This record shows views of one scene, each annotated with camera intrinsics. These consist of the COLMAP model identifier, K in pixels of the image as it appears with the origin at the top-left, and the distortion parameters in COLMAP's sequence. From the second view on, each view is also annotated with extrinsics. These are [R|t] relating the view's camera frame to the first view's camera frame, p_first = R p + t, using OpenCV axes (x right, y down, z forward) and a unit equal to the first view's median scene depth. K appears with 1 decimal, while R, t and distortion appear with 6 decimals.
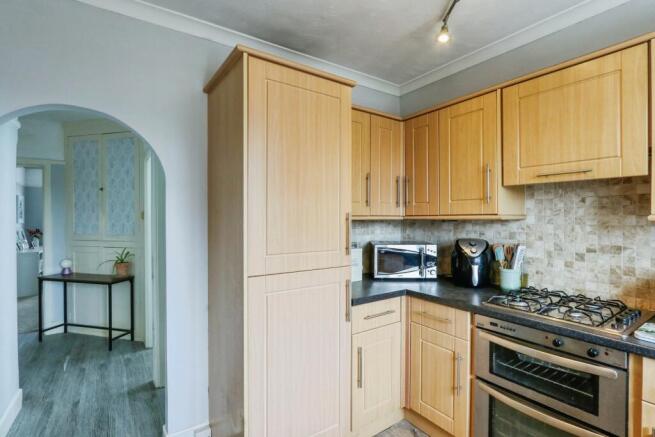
lens RADIAL K [[307.5, 0, 327.5], [0, 307.5, 218.5], [0, 0, 1]] dist [-0.001492, -0.000452]
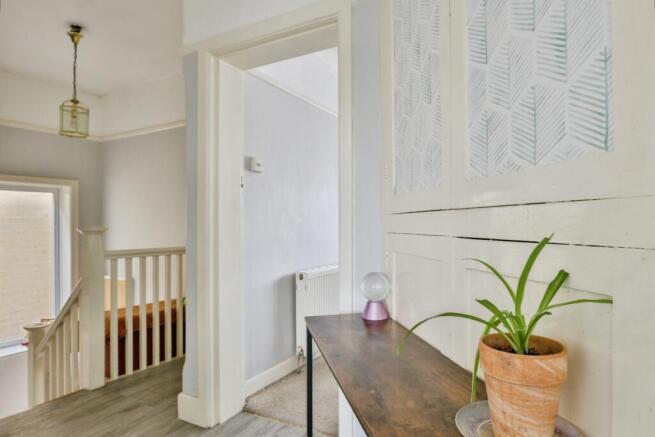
lens RADIAL K [[389.9, 0, 327.5], [0, 389.9, 218.5], [0, 0, 1]] dist [-0.000423, -0.000125]
pose [[0.424132, -0.011094, -0.905533, -0.517663], [-0.004916, 0.999882, -0.014553, 0.084220], [0.905587, 0.010624, 0.424027, 0.803414]]
